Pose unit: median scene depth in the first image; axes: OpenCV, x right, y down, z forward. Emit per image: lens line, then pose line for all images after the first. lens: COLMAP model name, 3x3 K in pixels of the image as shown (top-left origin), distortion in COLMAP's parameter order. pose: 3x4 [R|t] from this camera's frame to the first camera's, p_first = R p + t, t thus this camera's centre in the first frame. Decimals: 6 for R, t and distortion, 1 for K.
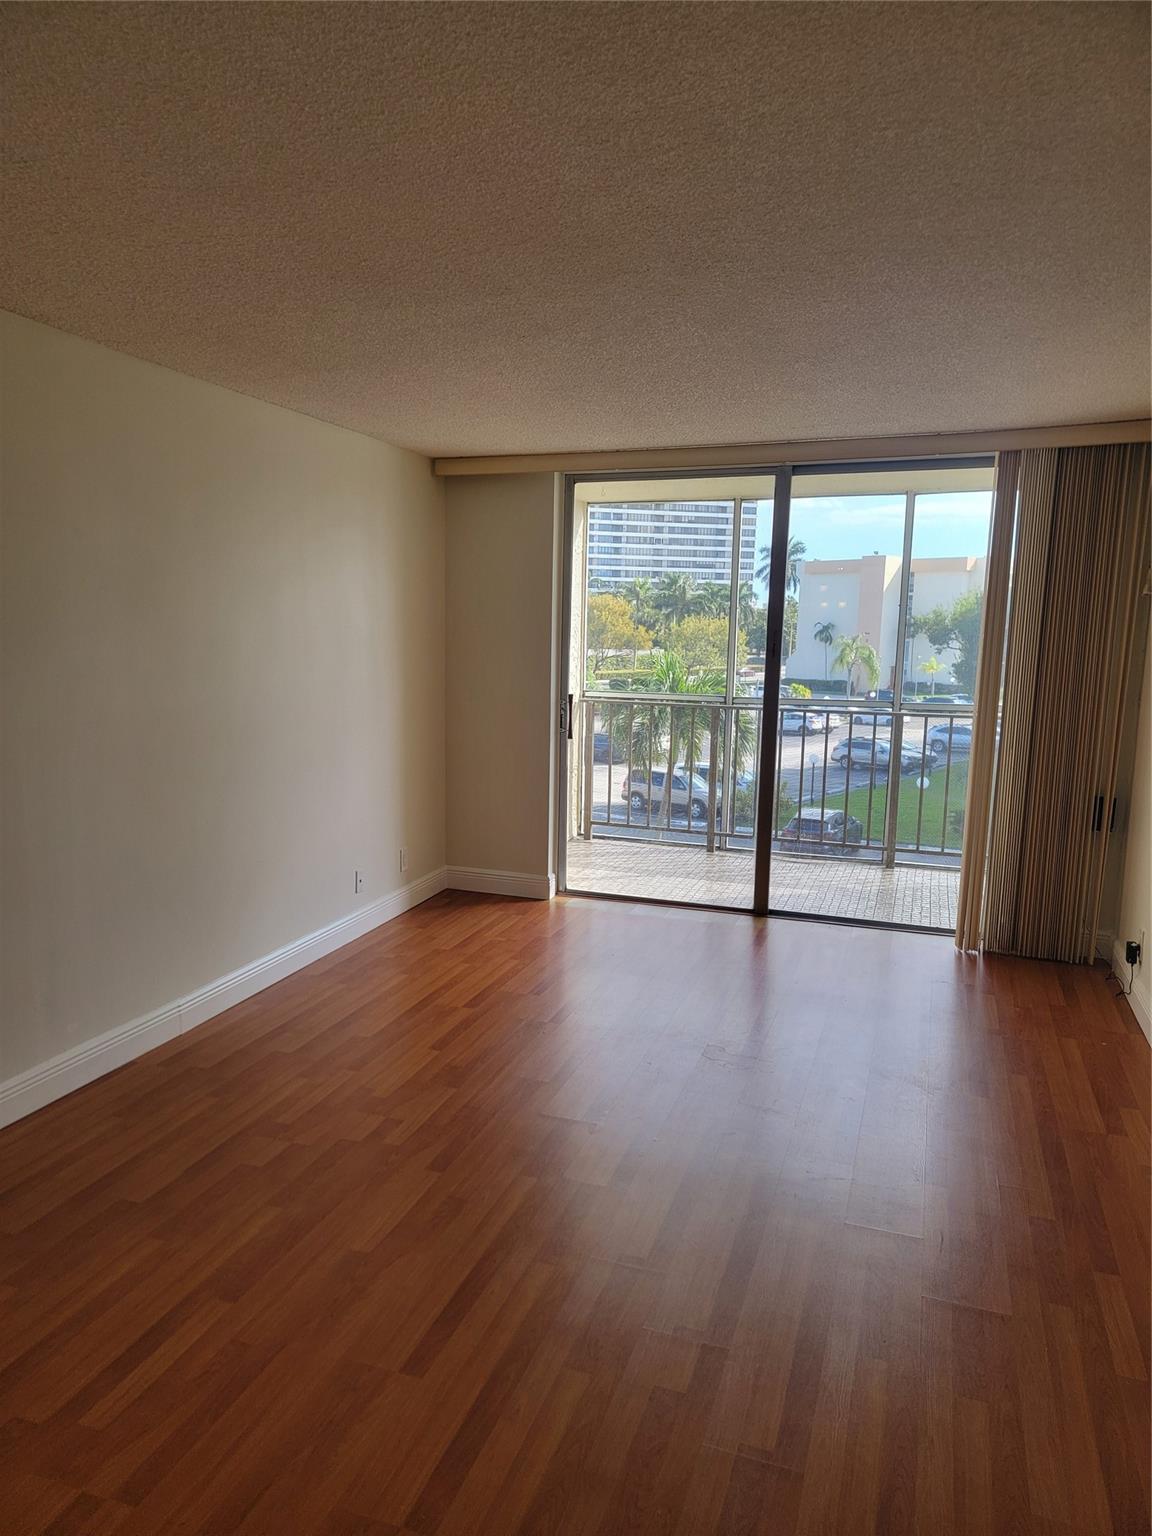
lens RADIAL K [[1075.0, 0, 571.1], [0, 1075.0, 773.3], [0, 0, 1]] dist [0.066196, -0.049299]
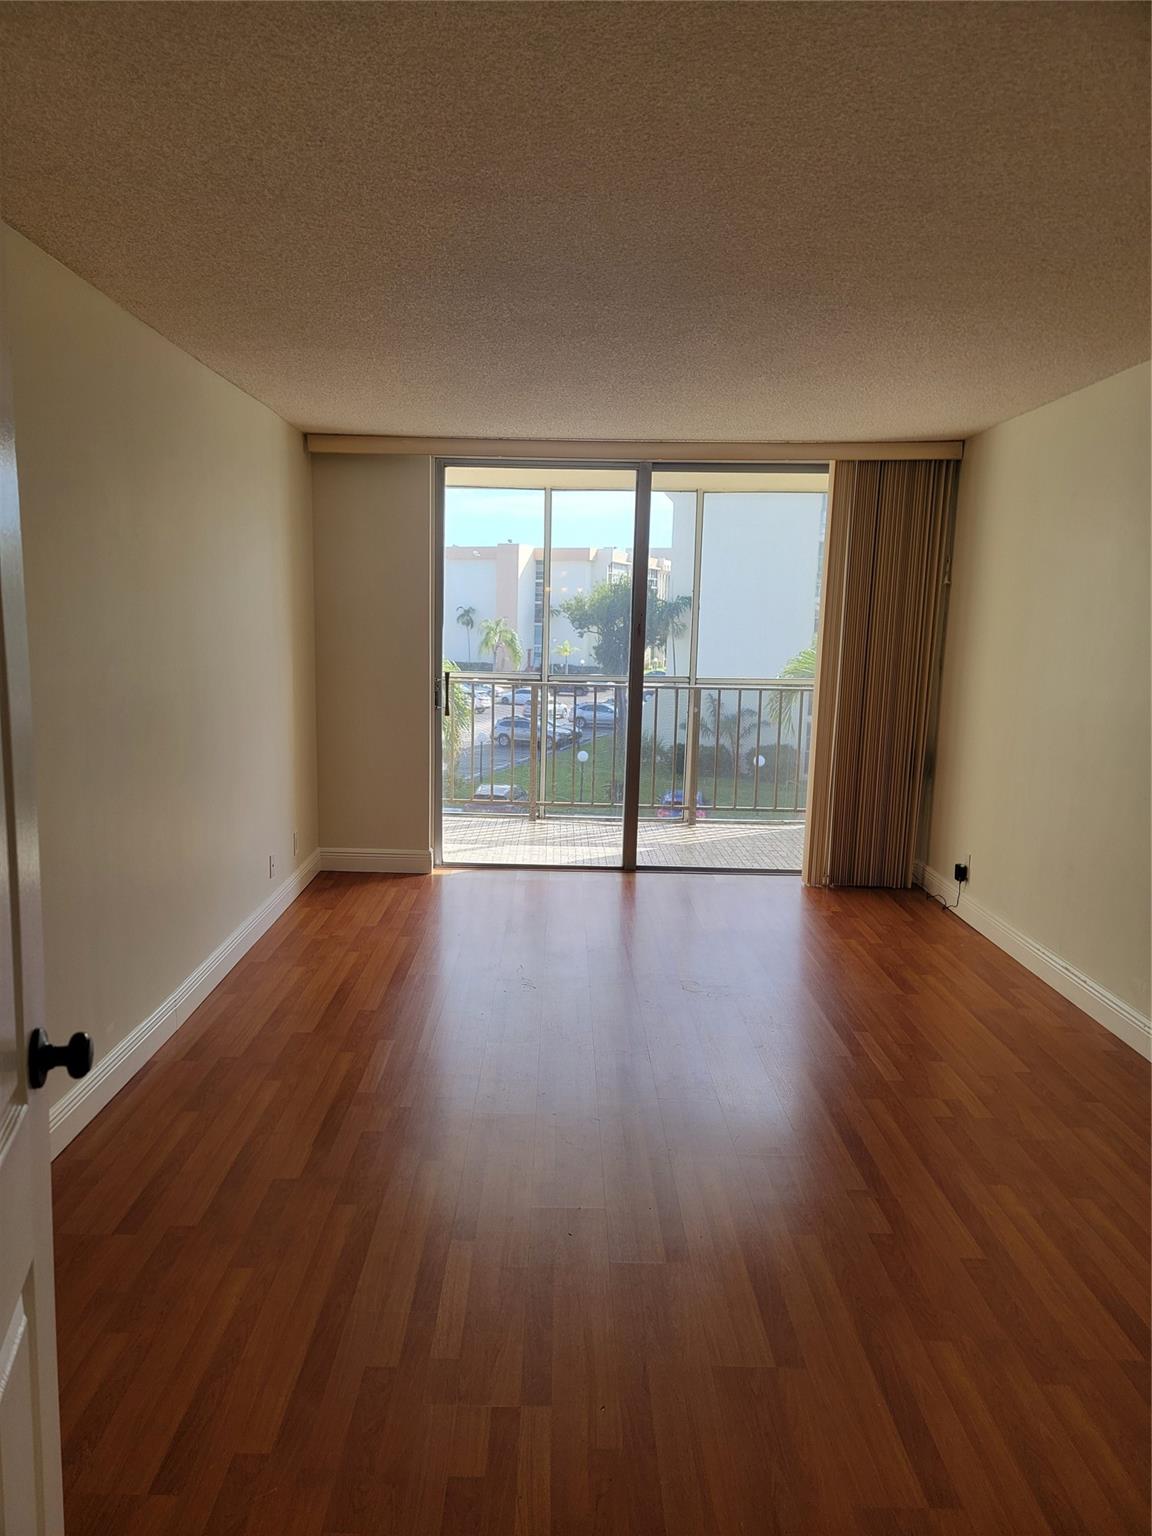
lens RADIAL K [[1075.0, 0, 560.1], [0, 1075.0, 765.1], [0, 0, 1]] dist [0.066196, -0.049299]
pose [[0.941737, -0.042291, 0.333680, -0.247975], [0.039778, 0.999105, 0.014363, 0.004917], [-0.333989, -0.000253, 0.942577, -0.007800]]
